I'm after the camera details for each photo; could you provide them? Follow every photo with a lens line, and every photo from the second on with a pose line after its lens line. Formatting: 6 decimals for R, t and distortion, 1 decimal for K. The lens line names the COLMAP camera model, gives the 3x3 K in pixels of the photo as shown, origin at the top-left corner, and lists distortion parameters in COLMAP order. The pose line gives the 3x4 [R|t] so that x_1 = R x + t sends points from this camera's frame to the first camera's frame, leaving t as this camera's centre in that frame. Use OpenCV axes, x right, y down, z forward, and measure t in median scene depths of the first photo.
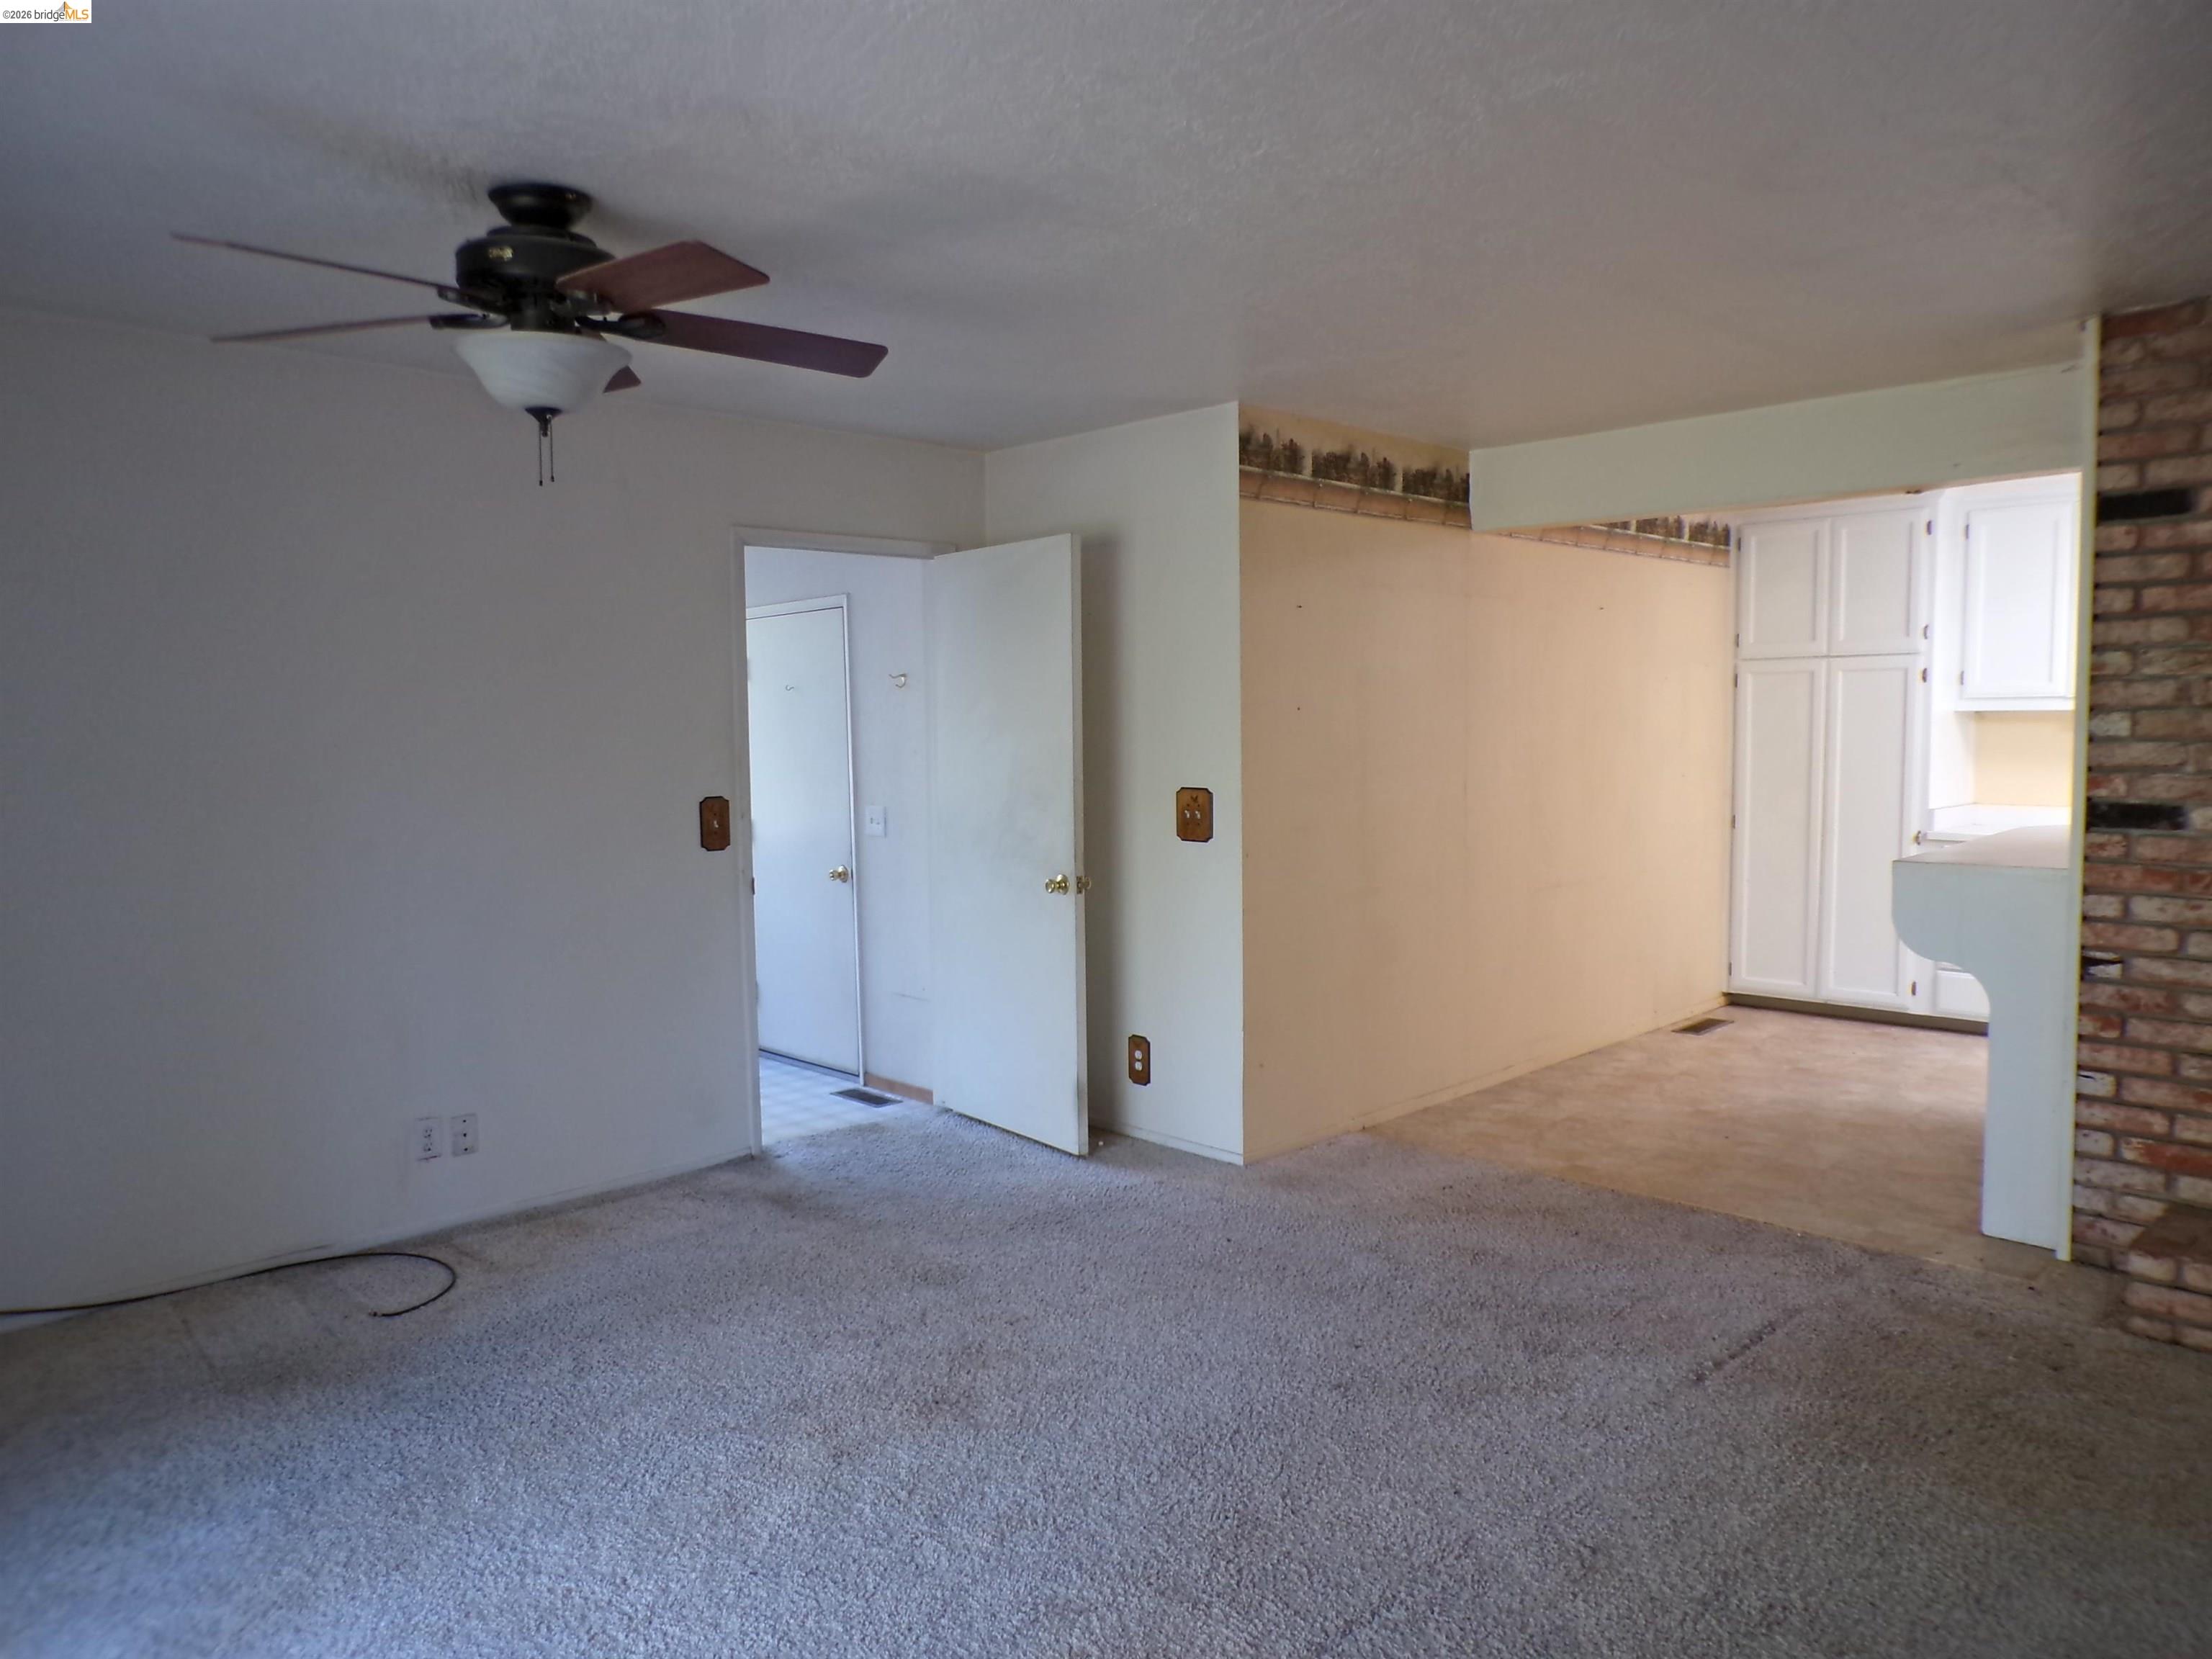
lens RADIAL K [[1506.3, 0, 1091.1], [0, 1506.3, 833.5], [0, 0, 1]] dist [-0.041080, 0.014853]
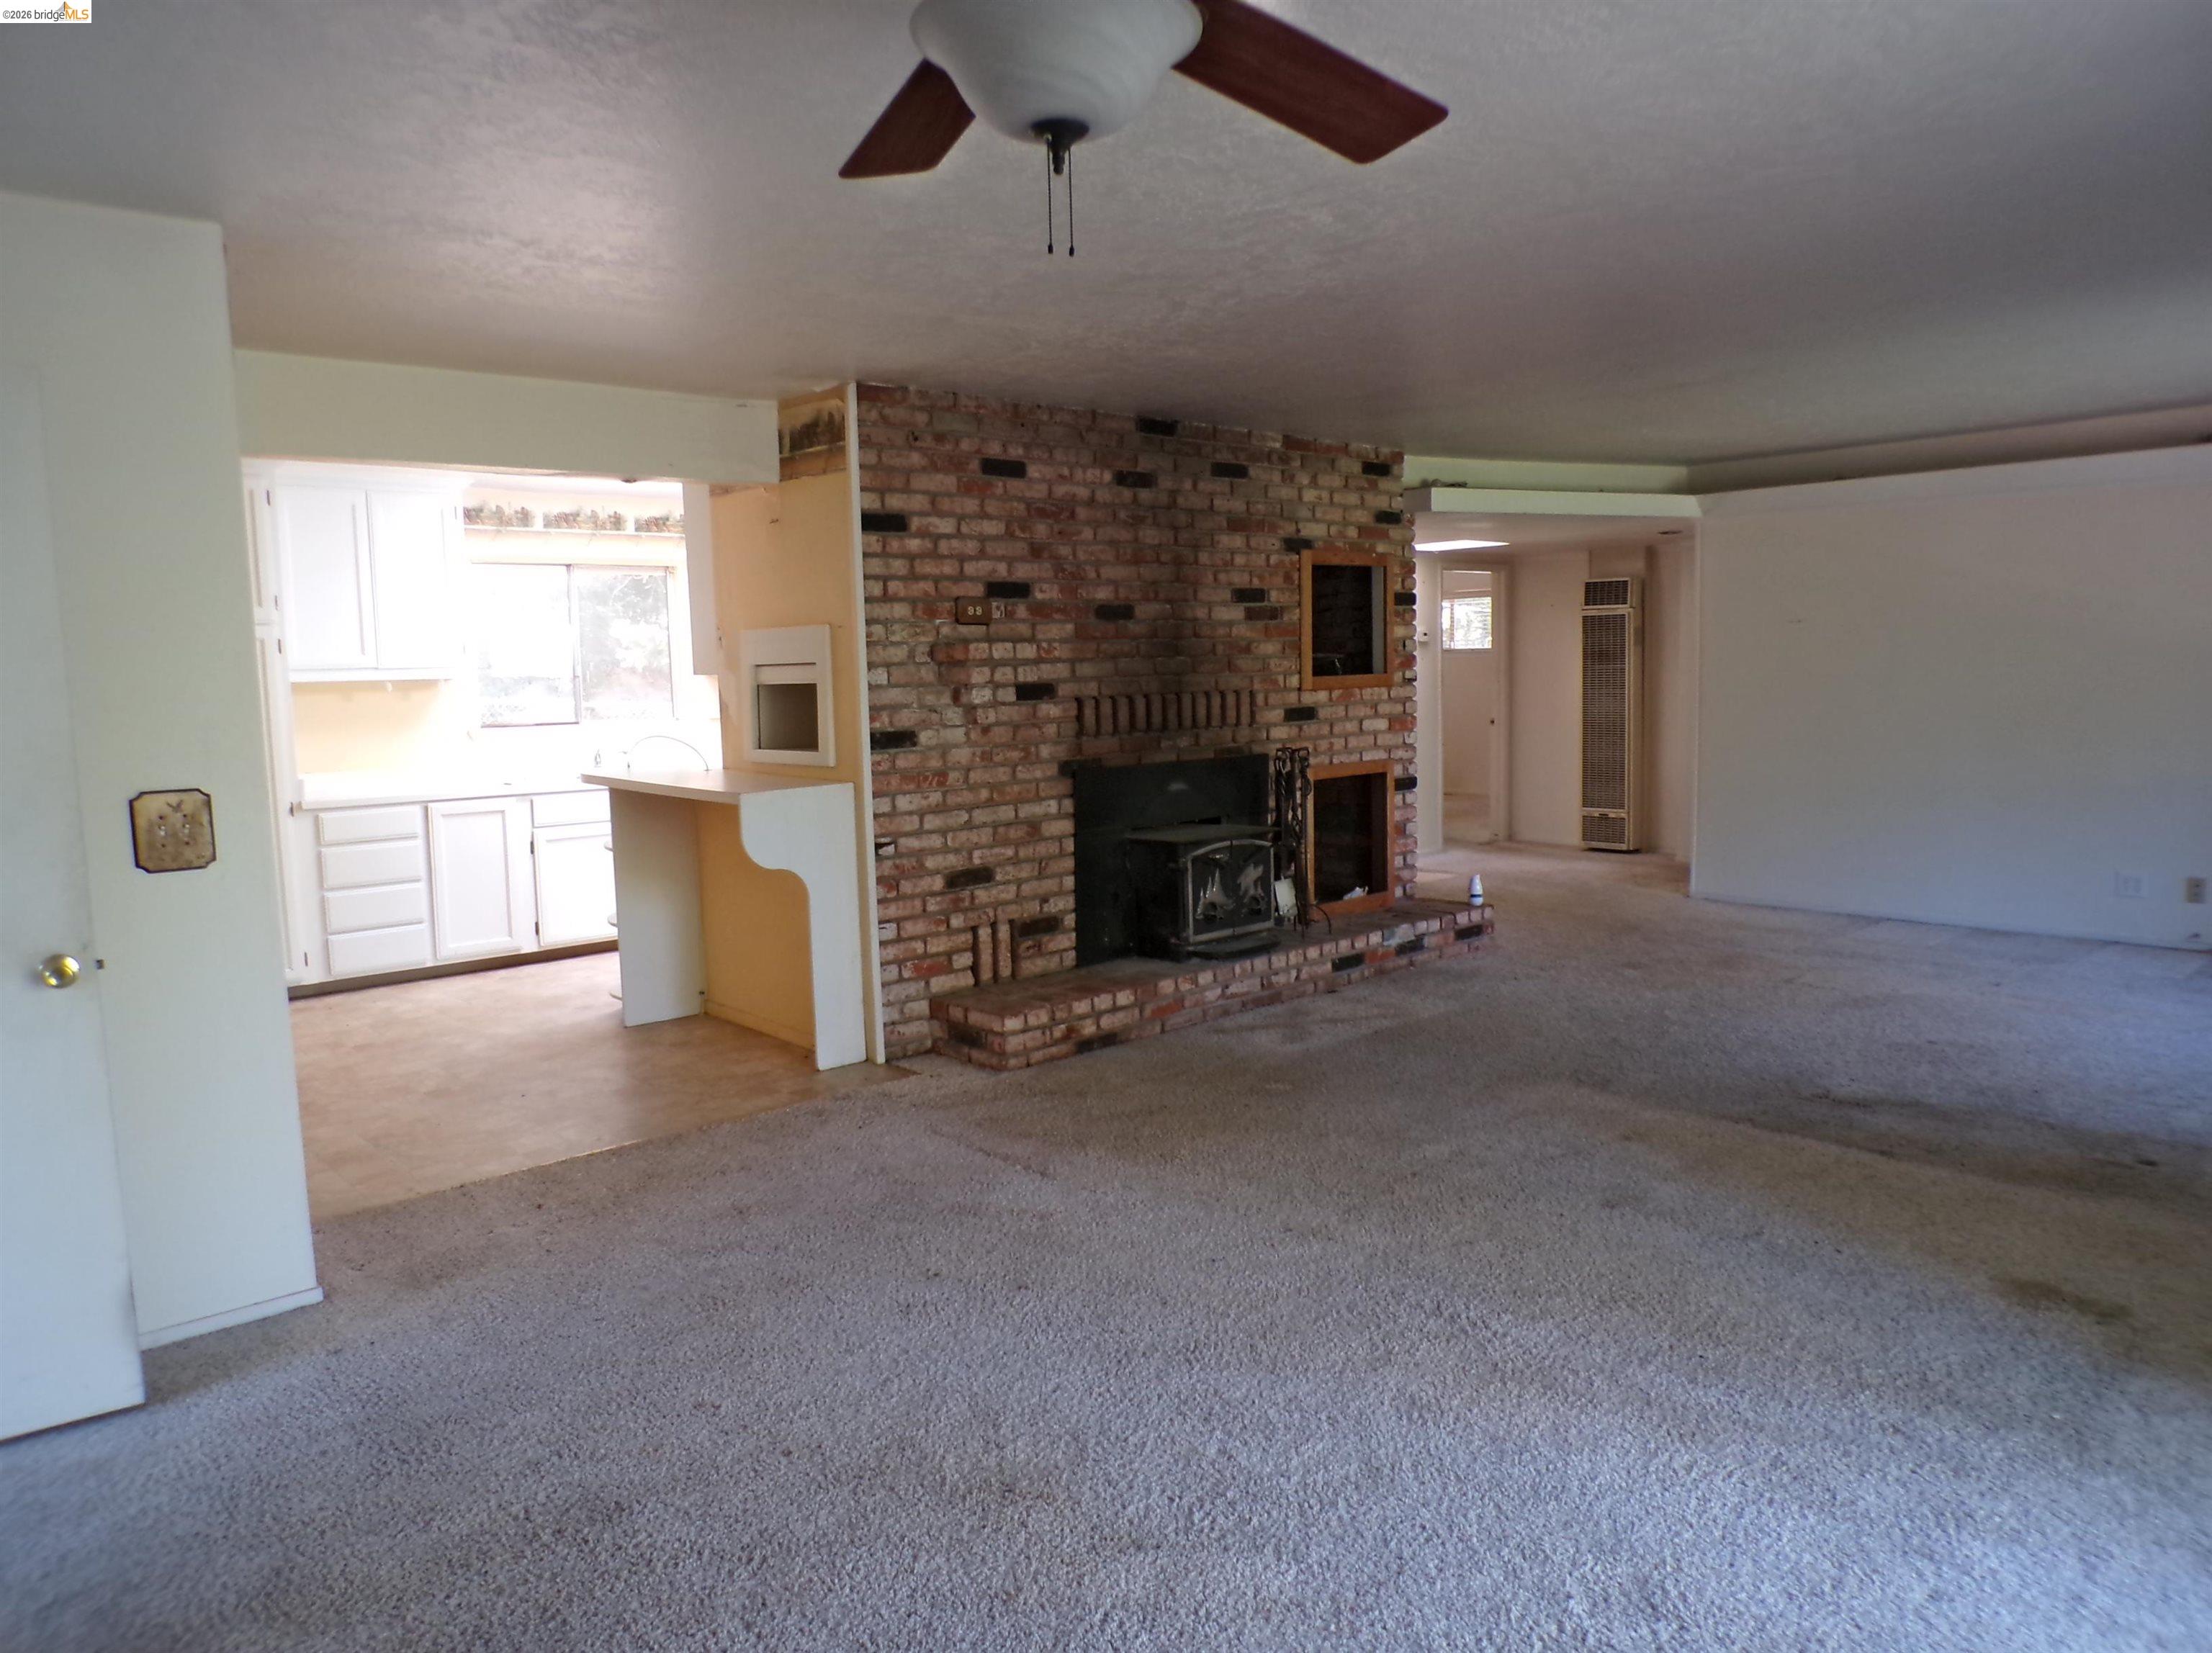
lens RADIAL K [[1506.2, 0, 1097.4], [0, 1506.2, 838.3], [0, 0, 1]] dist [-0.041080, 0.014853]
pose [[0.031083, -0.104928, 0.993994, -0.747850], [0.099546, 0.989855, 0.101378, -0.045261], [-0.994547, 0.095797, 0.041213, 0.749552]]
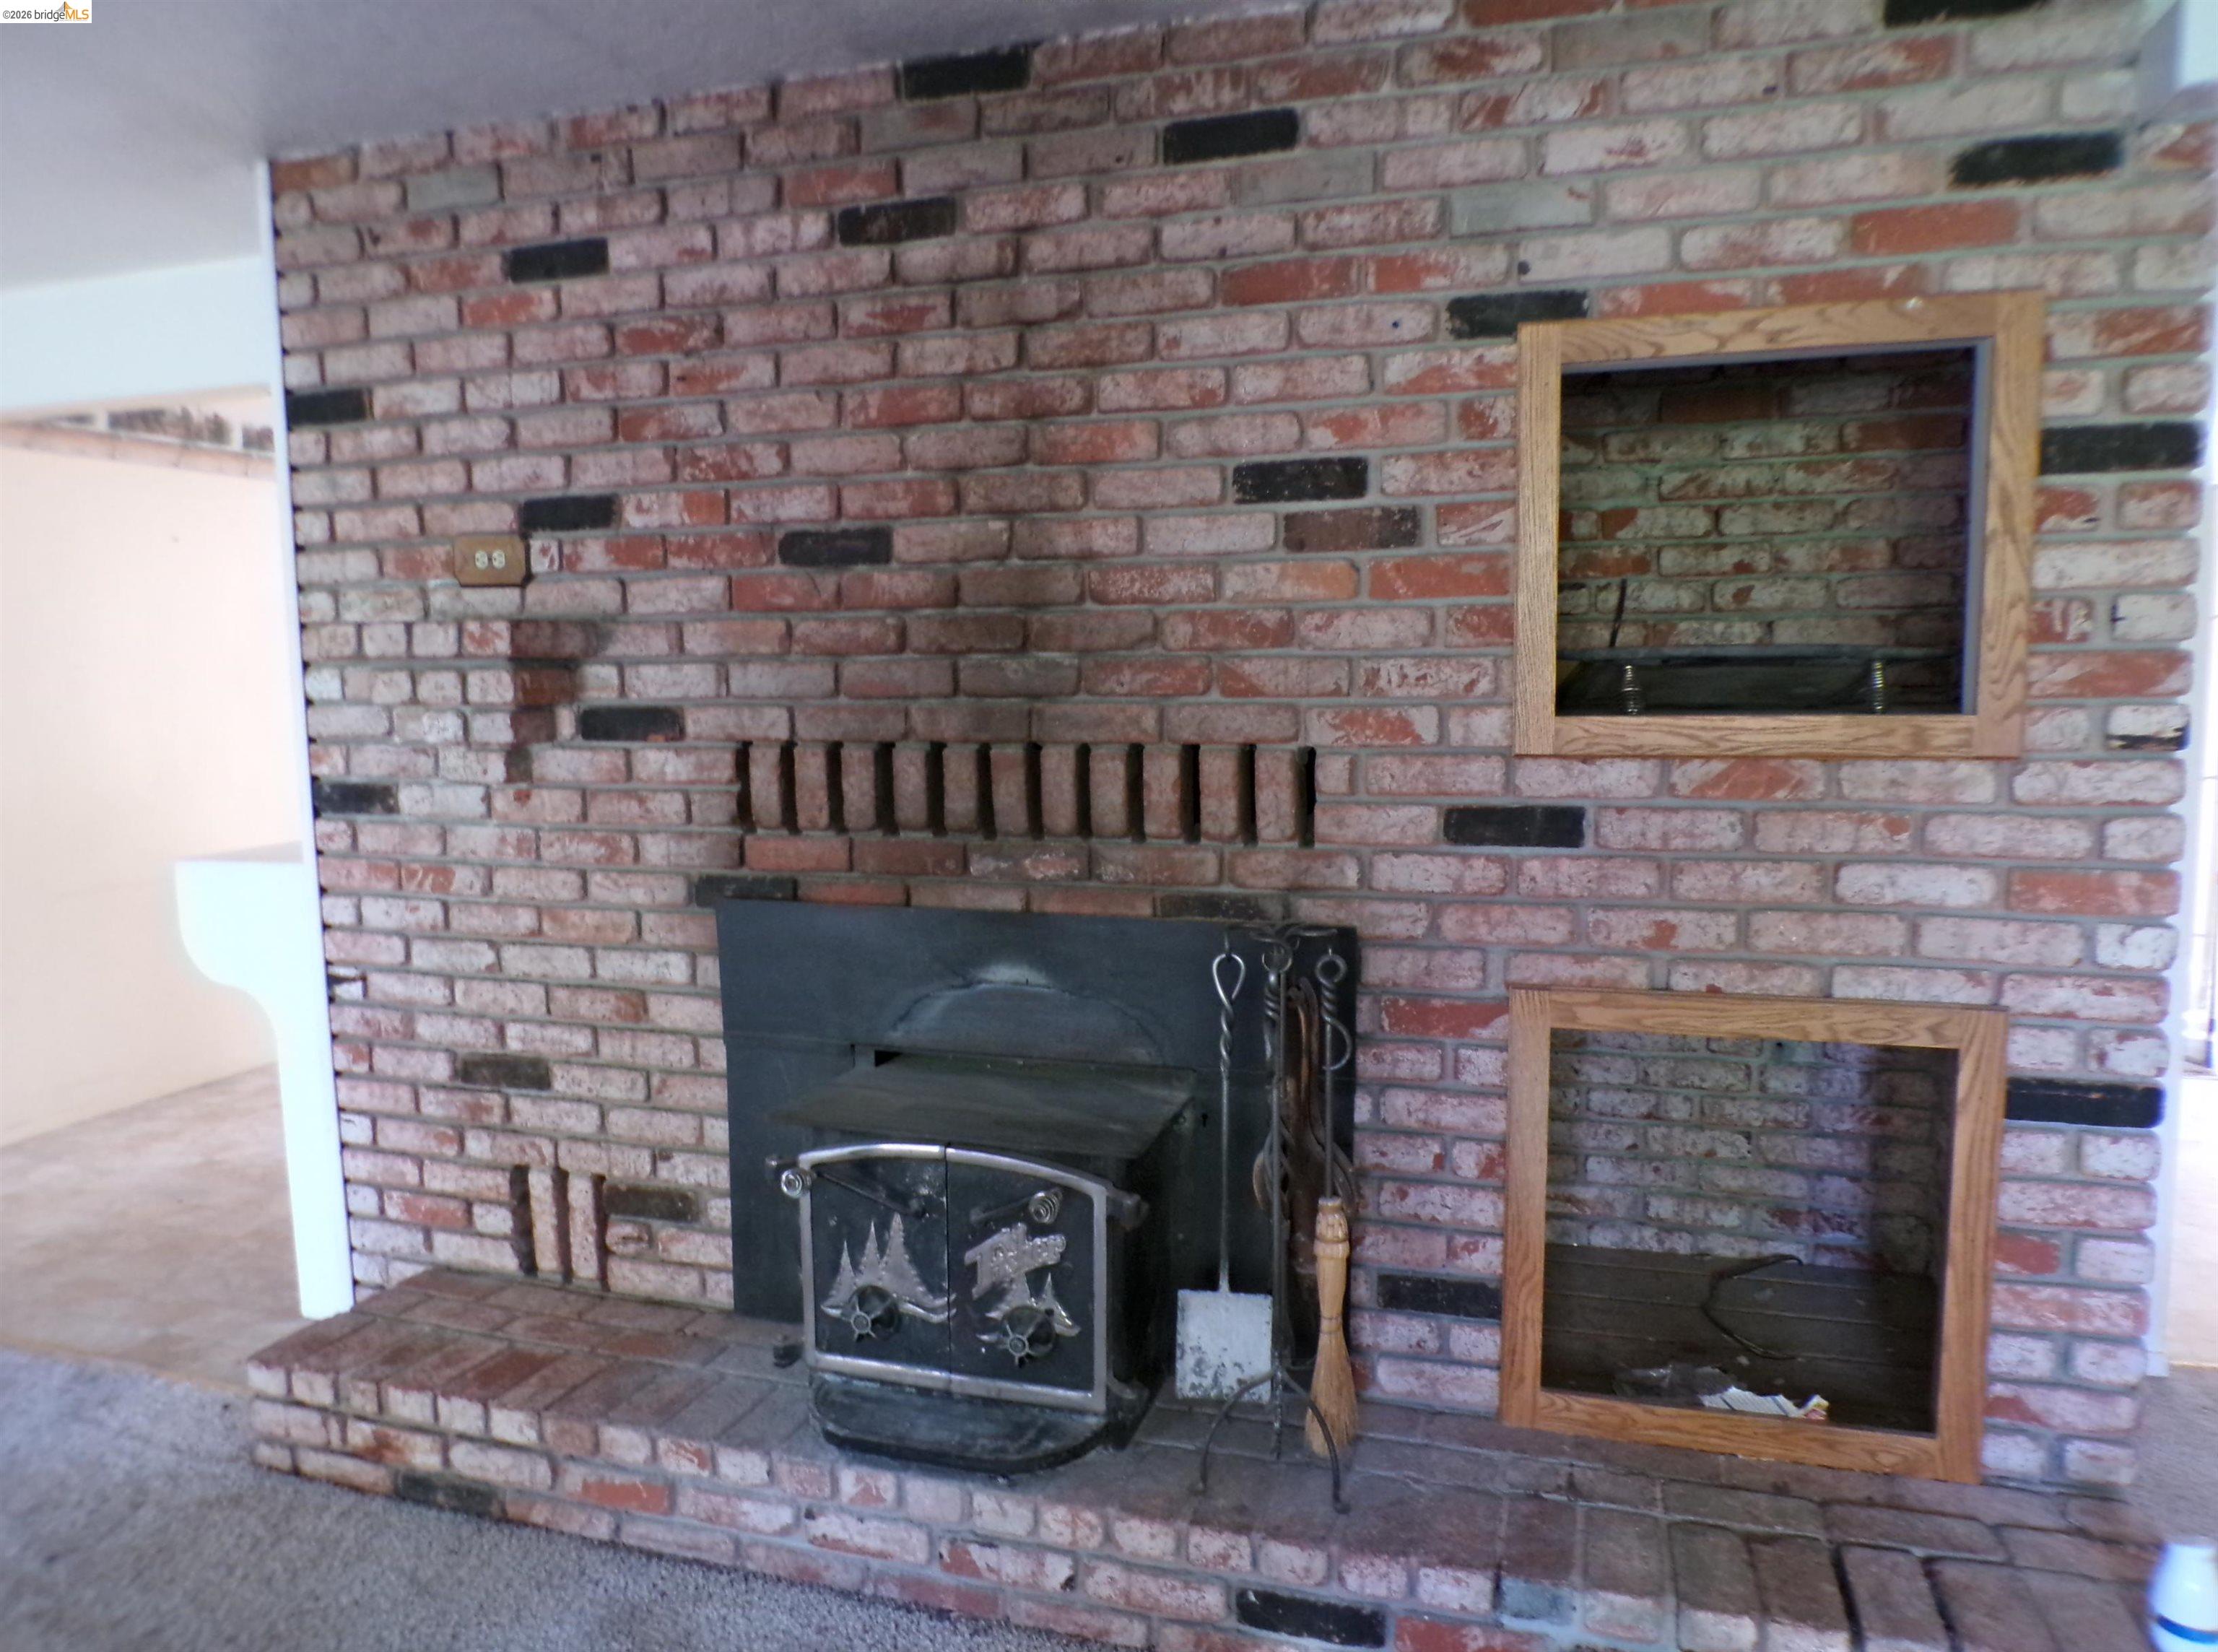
lens RADIAL K [[1510.4, 0, 1117.5], [0, 1510.4, 830.4], [0, 0, 1]] dist [-0.041080, 0.014853]
pose [[0.883725, -0.050249, 0.465301, 0.689558], [0.035078, 0.998534, 0.041212, -0.013341], [-0.466690, -0.020098, 0.884193, 0.089017]]
